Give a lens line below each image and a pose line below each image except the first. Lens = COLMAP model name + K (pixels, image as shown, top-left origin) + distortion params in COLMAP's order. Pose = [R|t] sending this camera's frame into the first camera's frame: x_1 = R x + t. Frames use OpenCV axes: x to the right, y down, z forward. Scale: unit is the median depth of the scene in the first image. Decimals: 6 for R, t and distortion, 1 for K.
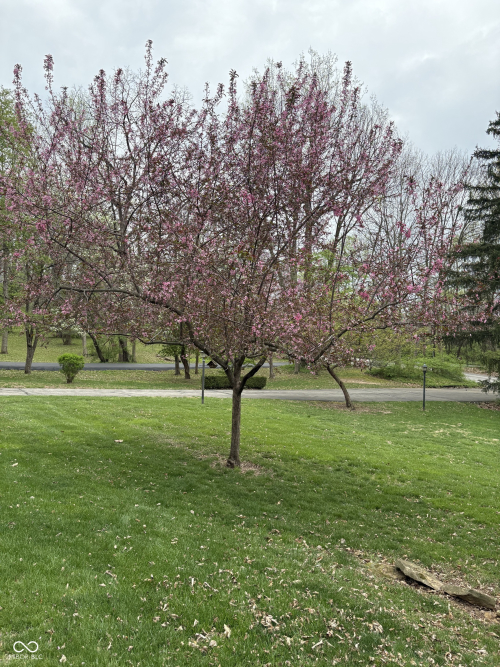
lens RADIAL K [[517.7, 0, 250.1], [0, 517.7, 335.3], [0, 0, 1]] dist [0.049431, -0.017529]
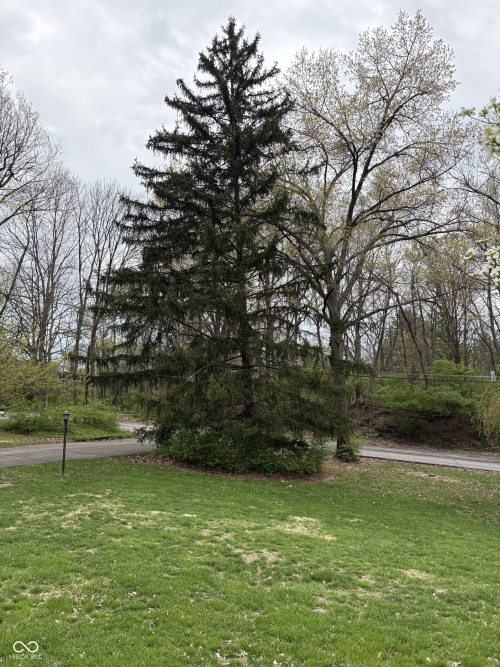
lens RADIAL K [[517.7, 0, 249.1], [0, 517.7, 335.3], [0, 0, 1]] dist [0.049431, -0.017529]
pose [[0.808163, 0.057163, 0.586179, 0.089742], [0.002173, 0.994983, -0.100024, 0.020843], [-0.588955, 0.082109, 0.803984, 0.209722]]
